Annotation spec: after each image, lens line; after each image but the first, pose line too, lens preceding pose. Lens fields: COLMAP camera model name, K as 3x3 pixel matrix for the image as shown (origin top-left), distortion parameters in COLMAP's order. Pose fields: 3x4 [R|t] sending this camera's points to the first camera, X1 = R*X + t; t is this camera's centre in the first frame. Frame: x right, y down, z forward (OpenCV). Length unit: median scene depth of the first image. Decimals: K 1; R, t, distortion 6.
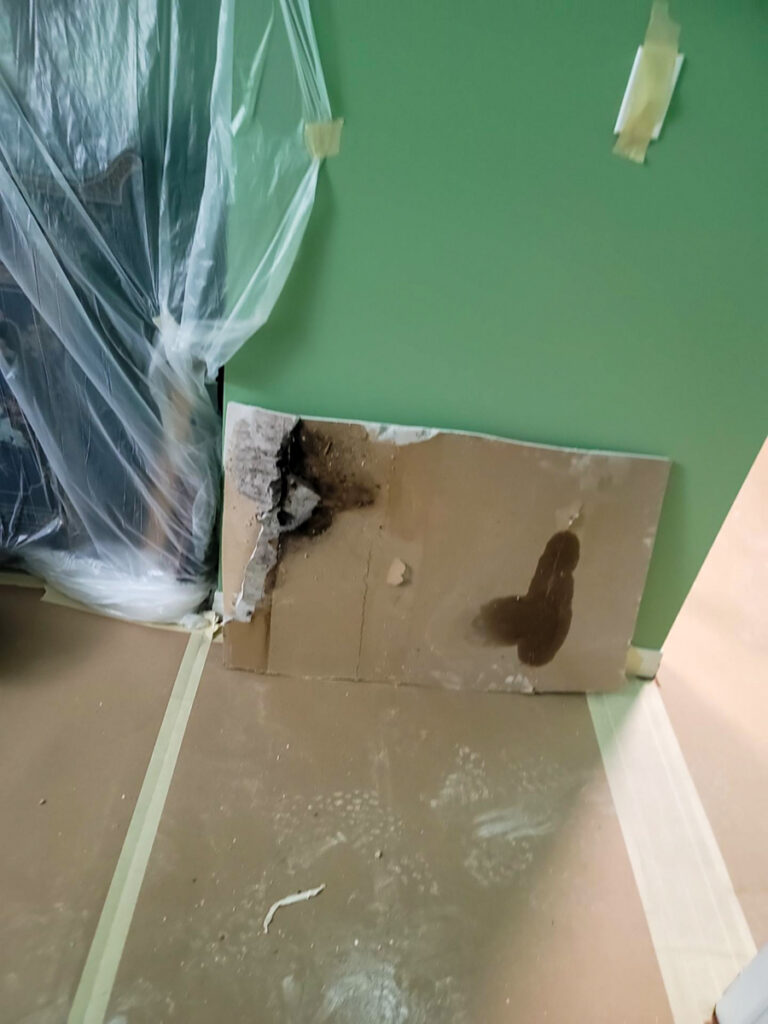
lens RADIAL K [[784.9, 0, 345.9], [0, 784.9, 512.4], [0, 0, 1]] dist [0.042359, -0.007581]
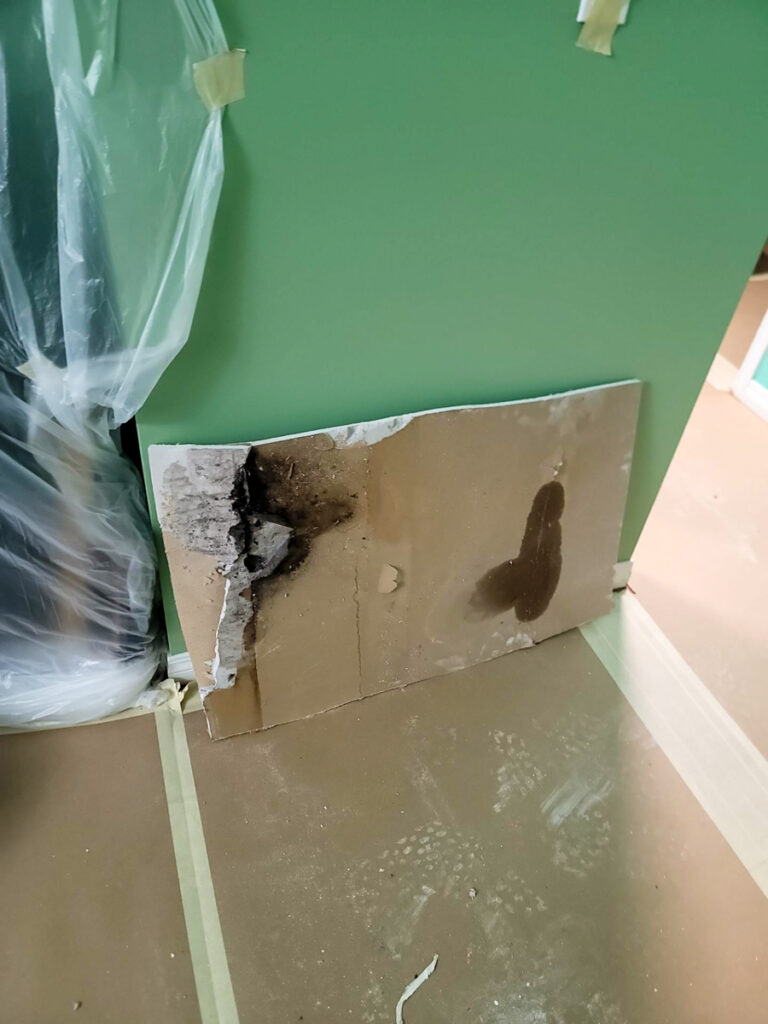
lens RADIAL K [[791.1, 0, 389.3], [0, 791.1, 524.5], [0, 0, 1]] dist [0.052949, -0.046794]
pose [[0.923809, -0.285449, 0.255138, -0.148795], [0.245289, 0.952963, 0.178029, -0.145341], [-0.293955, -0.101882, 0.950374, 0.183838]]
